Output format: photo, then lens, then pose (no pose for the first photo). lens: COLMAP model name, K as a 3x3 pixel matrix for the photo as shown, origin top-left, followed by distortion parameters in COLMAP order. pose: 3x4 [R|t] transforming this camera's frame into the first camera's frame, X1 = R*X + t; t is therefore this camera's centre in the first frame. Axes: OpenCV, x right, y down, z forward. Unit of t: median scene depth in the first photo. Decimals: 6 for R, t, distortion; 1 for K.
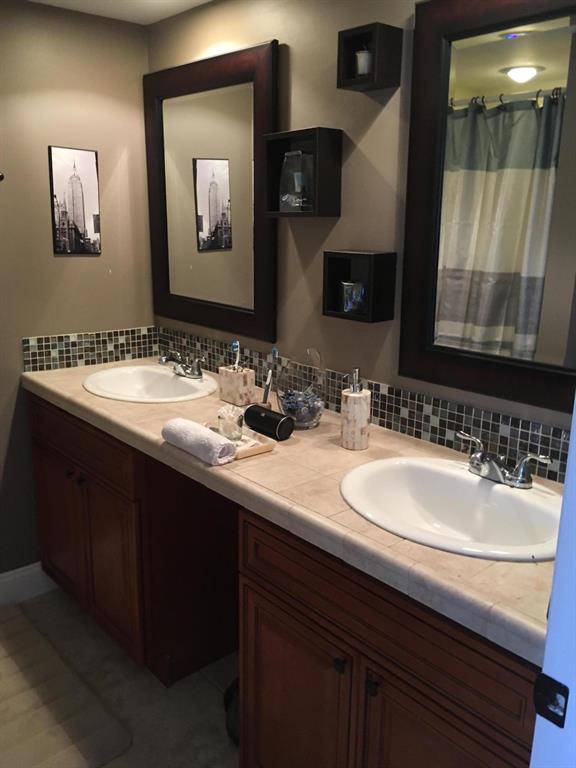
lens RADIAL K [[658.6, 0, 288.0], [0, 658.6, 384.0], [0, 0, 1]] dist [0.079594, -0.101833]
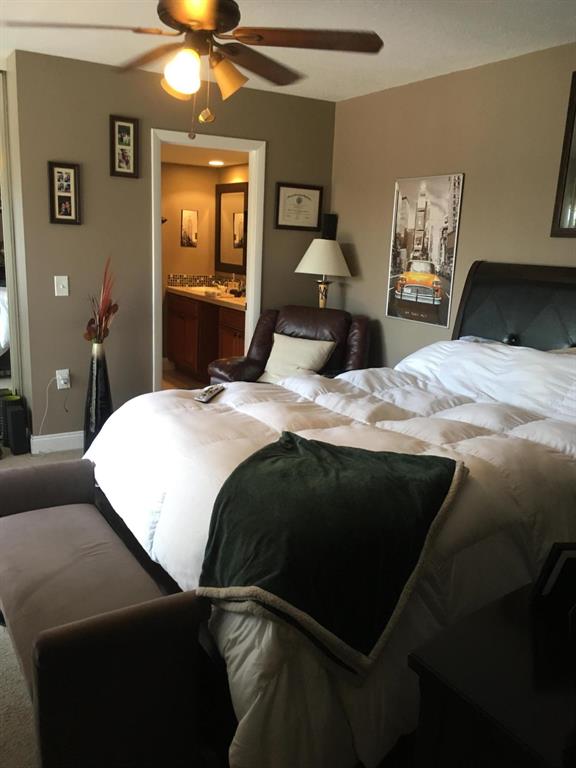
lens RADIAL K [[658.6, 0, 288.0], [0, 658.6, 384.0], [0, 0, 1]] dist [0.079594, -0.101833]
pose [[0.983333, 0.066867, -0.169071, 0.614041], [-0.072102, 0.997084, -0.025008, 0.427797], [0.166906, 0.036781, 0.985287, -1.682988]]
